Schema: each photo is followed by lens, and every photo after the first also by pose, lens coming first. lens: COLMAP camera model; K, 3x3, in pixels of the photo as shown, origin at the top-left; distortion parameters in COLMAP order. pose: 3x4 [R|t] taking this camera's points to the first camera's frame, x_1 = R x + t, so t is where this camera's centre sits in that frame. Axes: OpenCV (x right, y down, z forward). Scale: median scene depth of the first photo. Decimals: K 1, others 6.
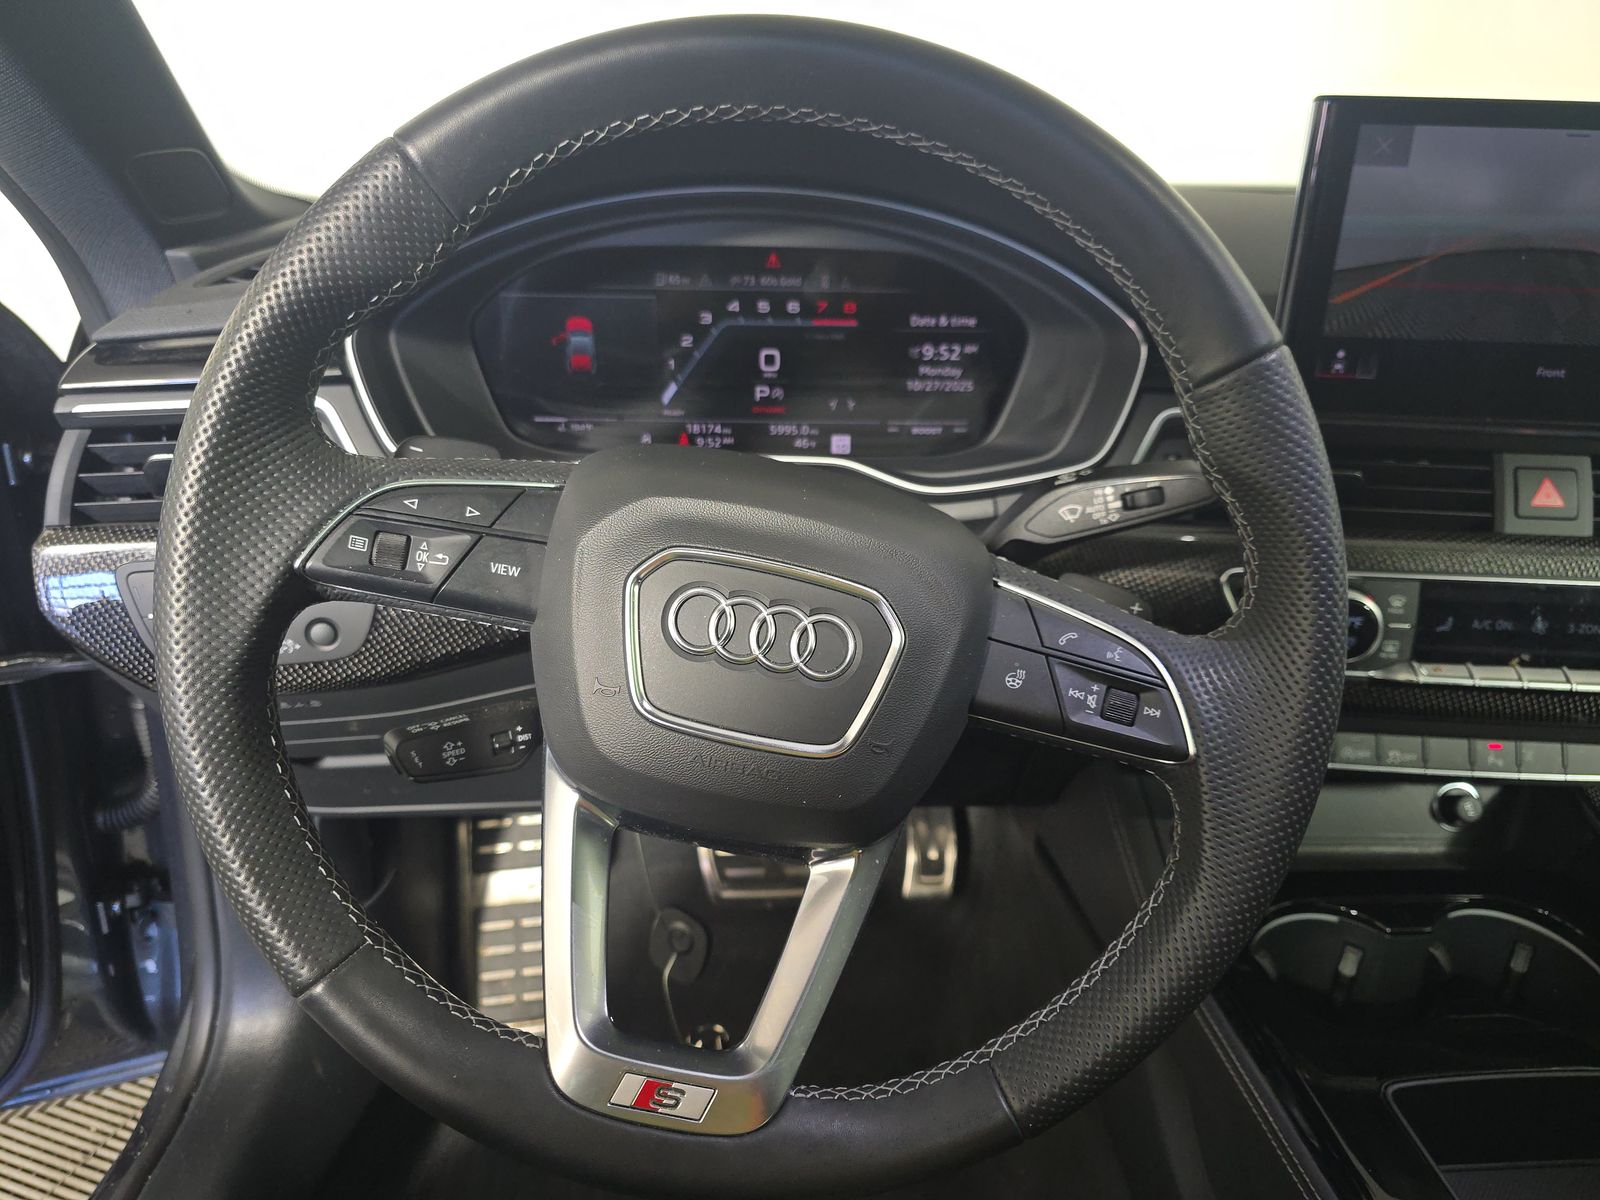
lens RADIAL K [[1077.3, 0, 800.0], [0, 1077.3, 600.0], [0, 0, 1]] dist [0.065420, -0.086611]
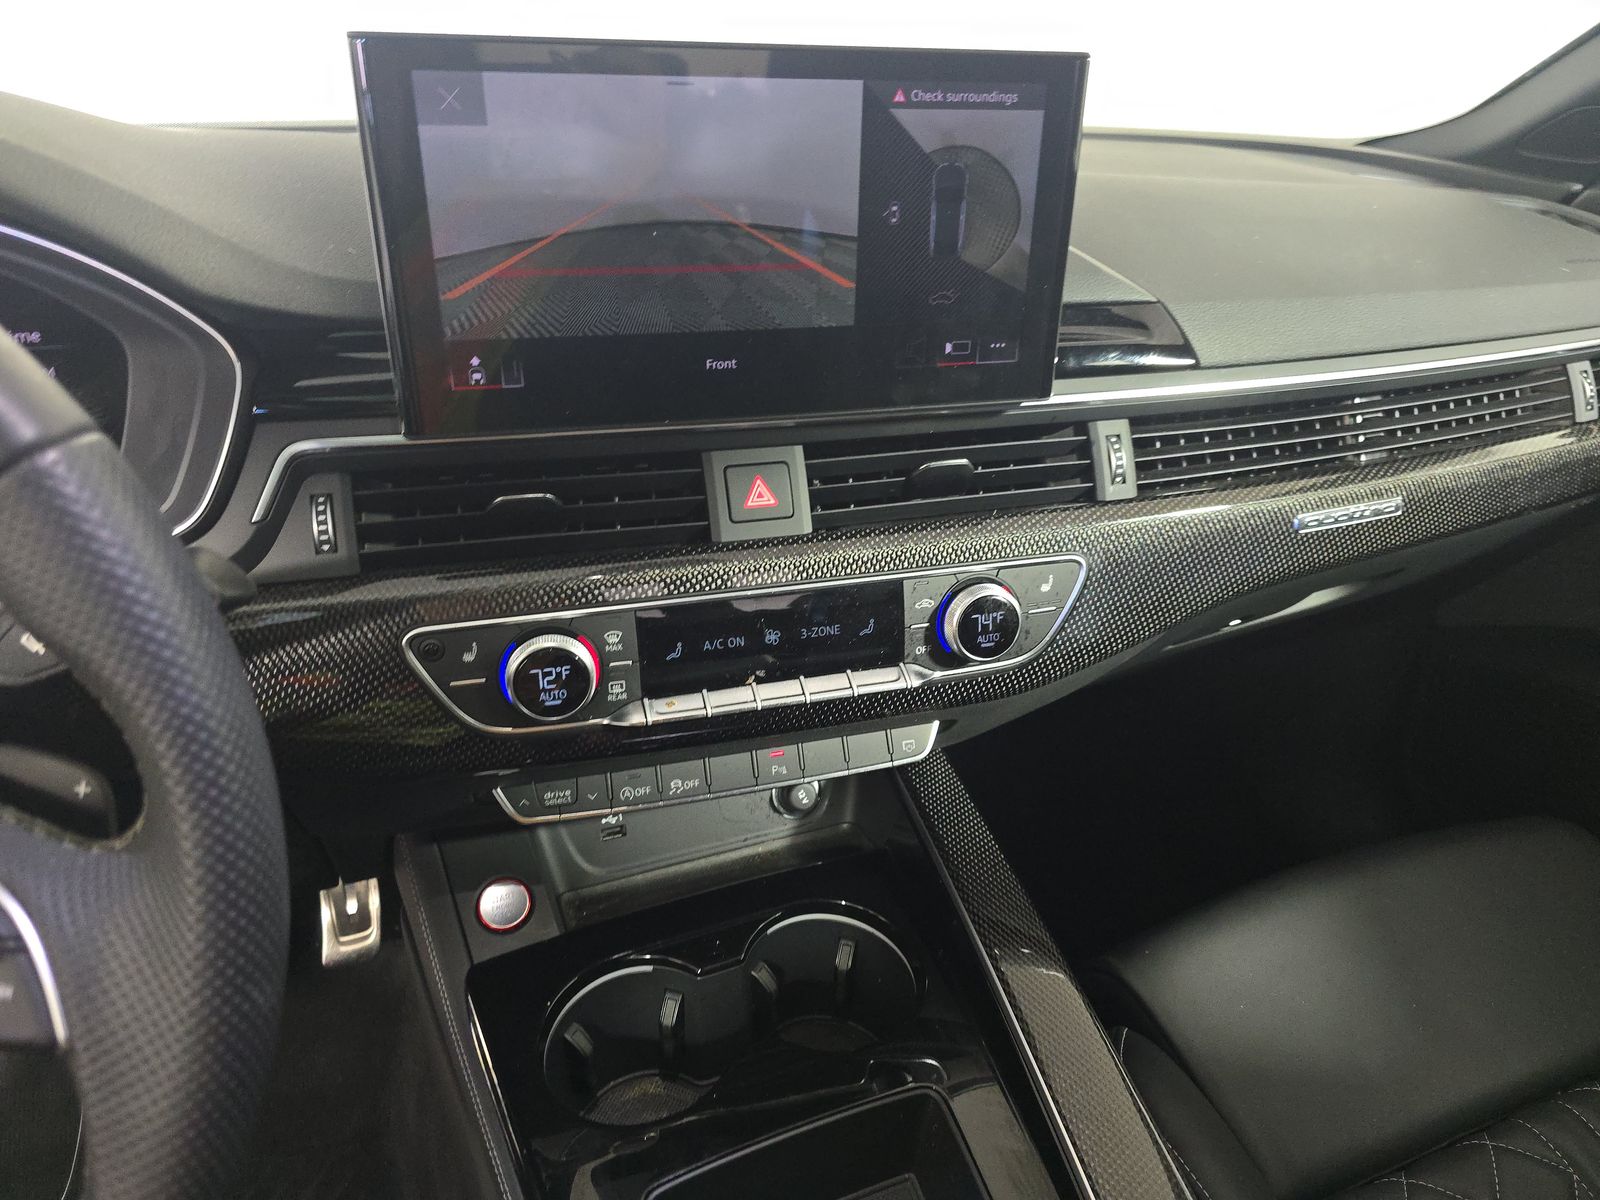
lens RADIAL K [[1077.3, 0, 800.0], [0, 1077.3, 600.0], [0, 0, 1]] dist [0.065420, -0.086611]
pose [[0.935246, -0.156857, 0.317348, 0.426284], [0.130319, 0.986073, 0.103333, -0.099351], [-0.329137, -0.055286, 0.942662, 0.142869]]
